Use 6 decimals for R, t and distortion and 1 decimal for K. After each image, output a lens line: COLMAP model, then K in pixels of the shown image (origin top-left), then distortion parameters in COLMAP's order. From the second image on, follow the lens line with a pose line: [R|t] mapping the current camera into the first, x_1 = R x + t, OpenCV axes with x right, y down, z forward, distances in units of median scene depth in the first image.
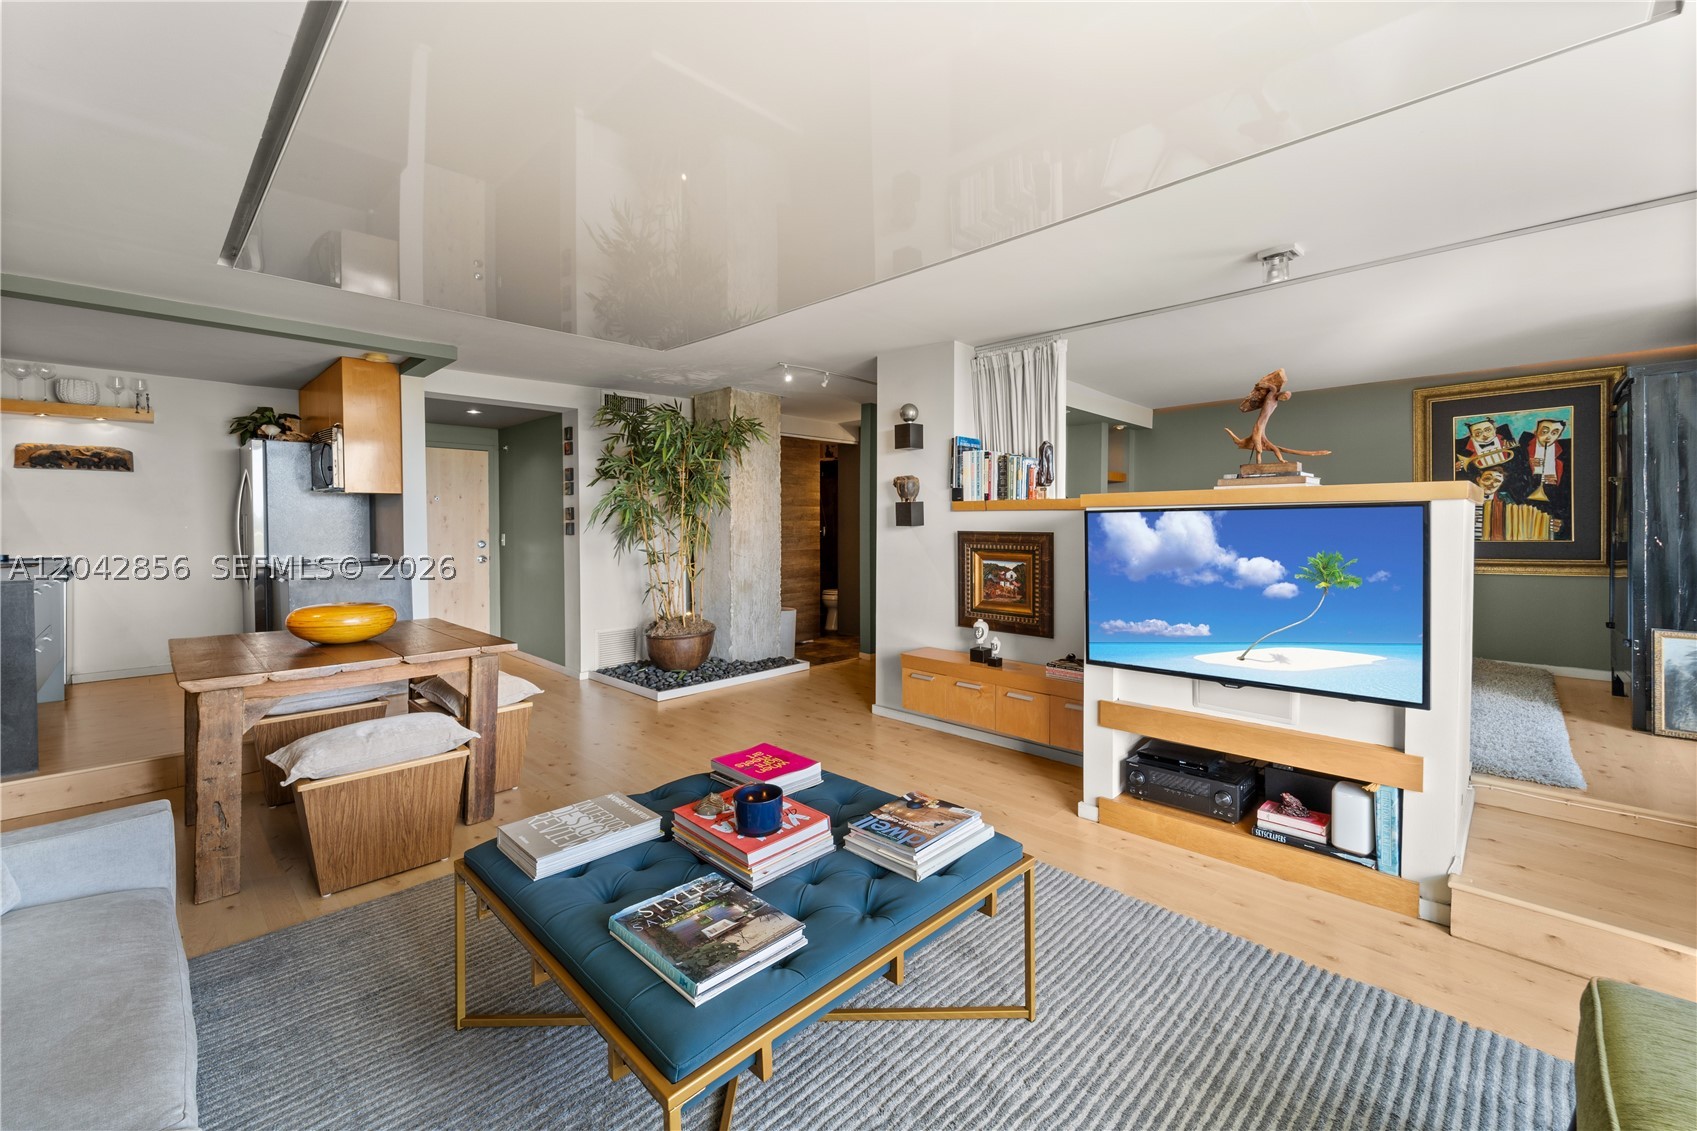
lens RADIAL K [[702.8, 0, 850.6], [0, 702.8, 537.6], [0, 0, 1]] dist [0.004686, -0.002190]
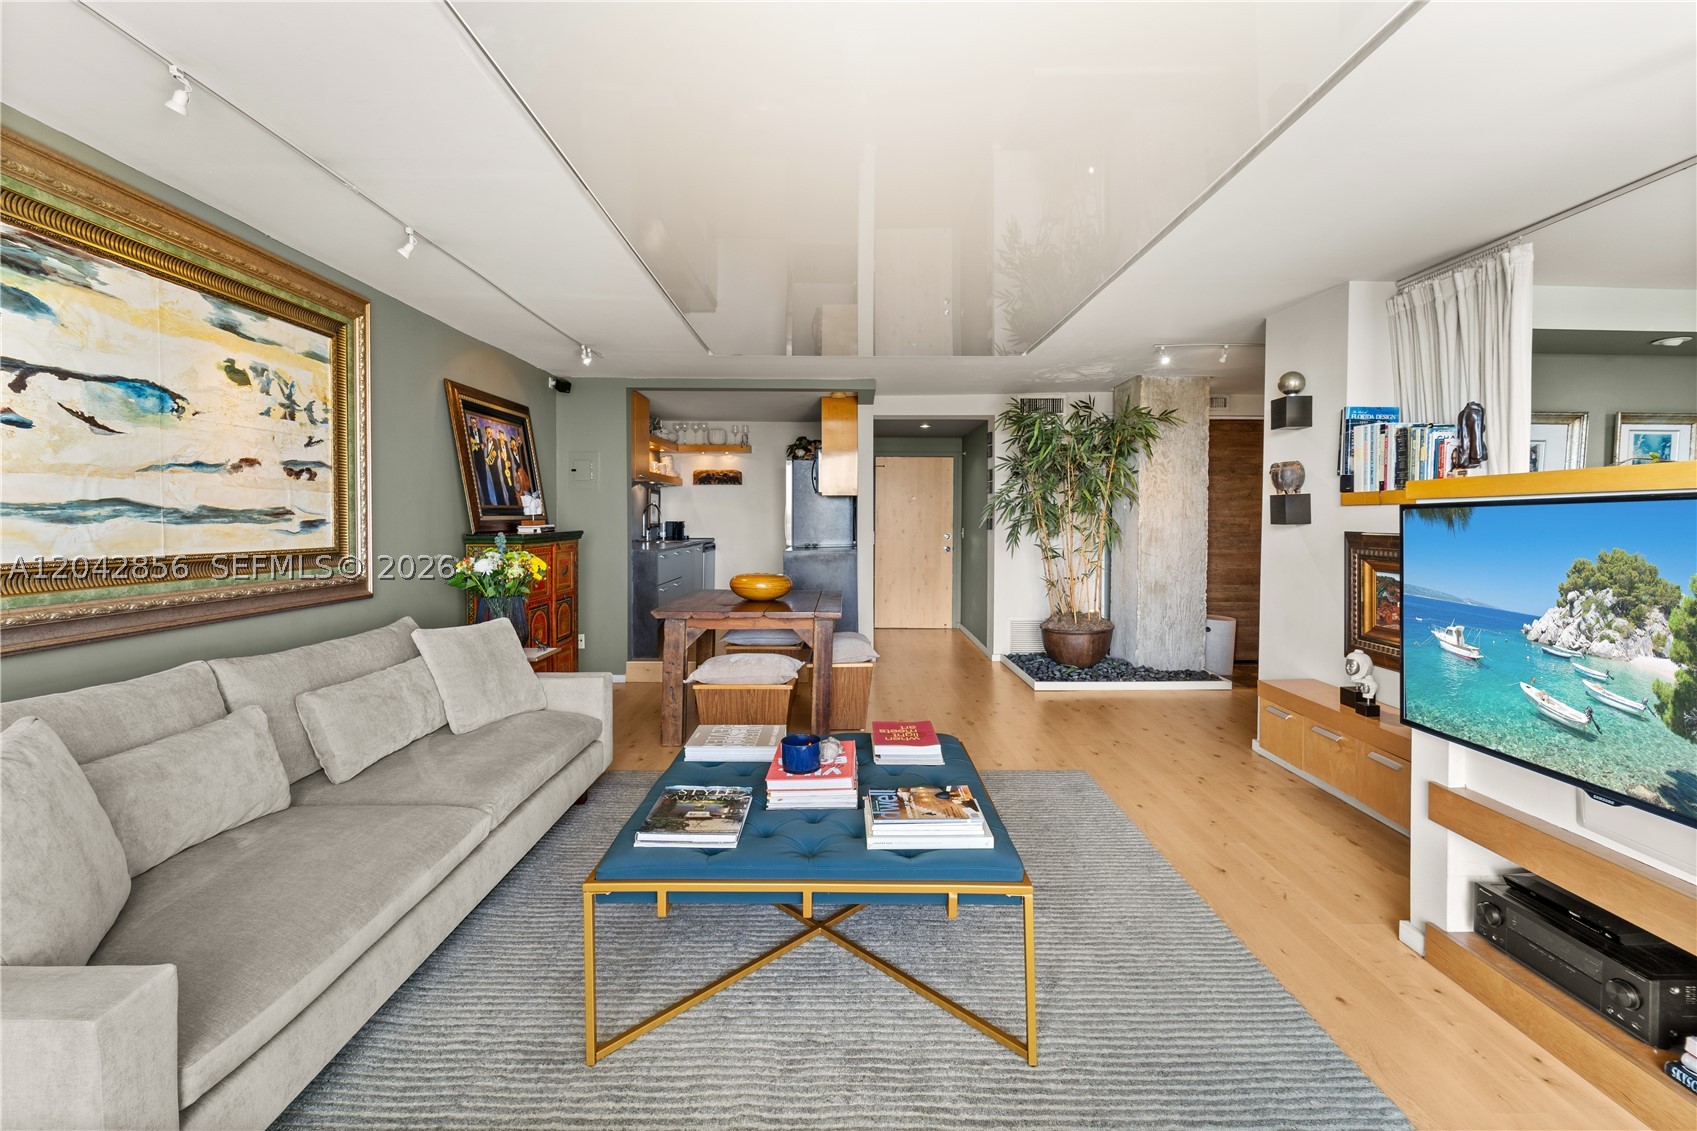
lens RADIAL K [[702.8, 0, 839.7], [0, 702.8, 530.0], [0, 0, 1]] dist [0.004686, -0.002190]
pose [[0.696036, 0.016369, -0.717820, 0.281909], [-0.019754, 0.999798, 0.003645, -0.002782], [0.717735, 0.011642, 0.696219, 0.068535]]
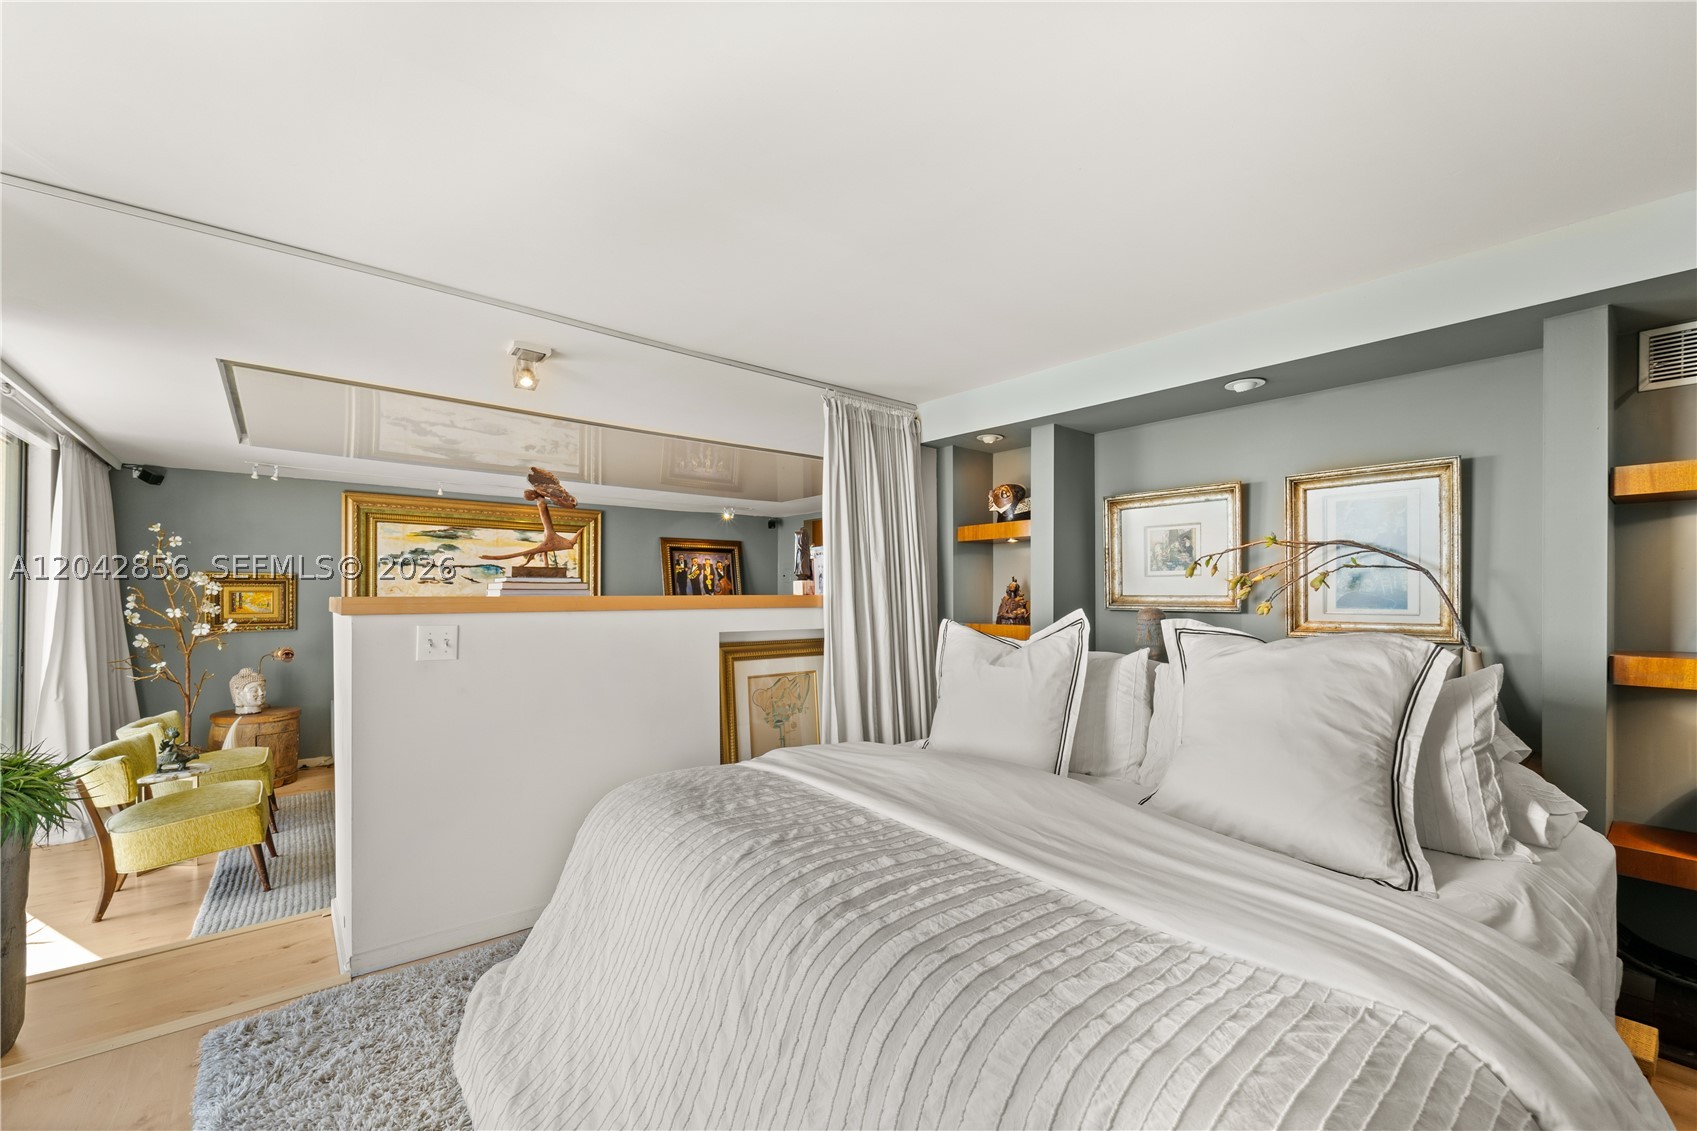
lens RADIAL K [[702.8, 0, 844.5], [0, 702.8, 599.6], [0, 0, 1]] dist [0.004686, -0.002190]
pose [[-0.137284, 0.005648, -0.990516, 0.958208], [-0.016852, 0.999826, 0.008037, -0.045743], [0.990388, 0.017796, -0.137165, 1.006030]]
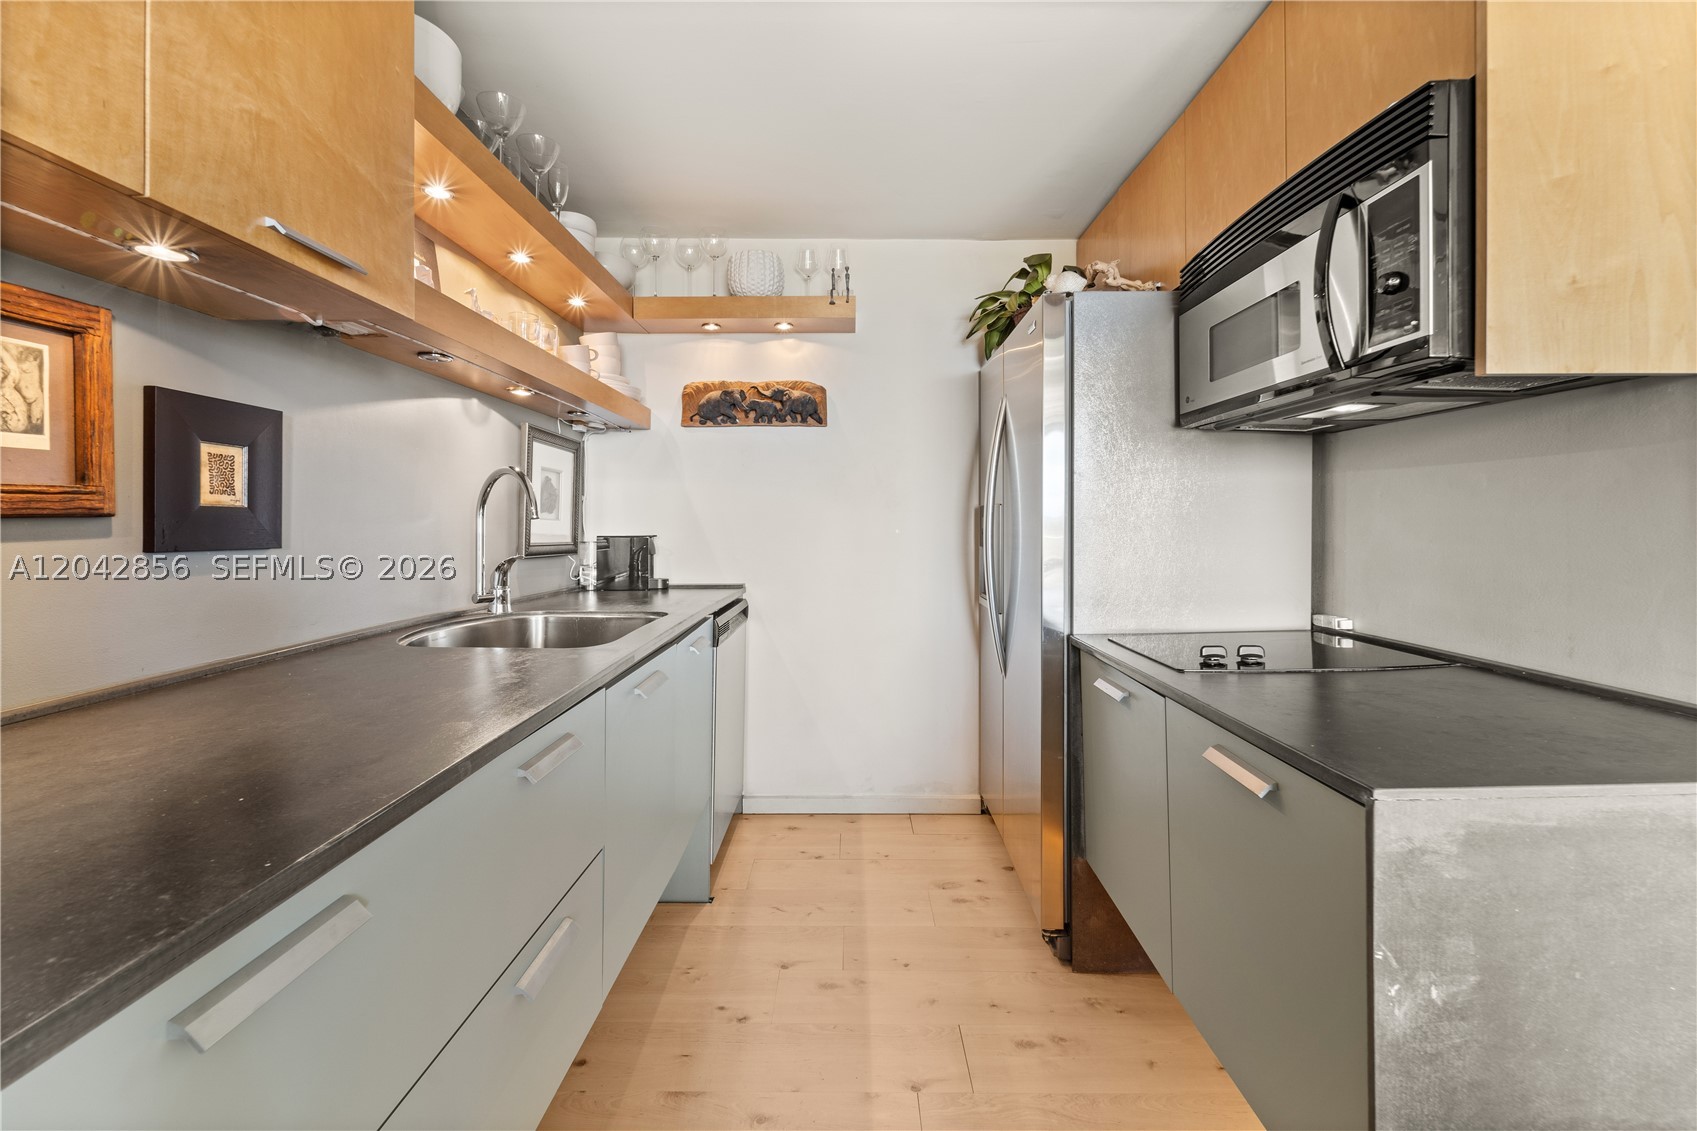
lens RADIAL K [[702.8, 0, 845.0], [0, 702.8, 518.9], [0, 0, 1]] dist [0.004686, -0.002190]
pose [[0.693945, 0.005782, -0.720005, -0.668657], [-0.016714, 0.999828, -0.008079, -0.020616], [0.719834, 0.017641, 0.693922, 0.687015]]
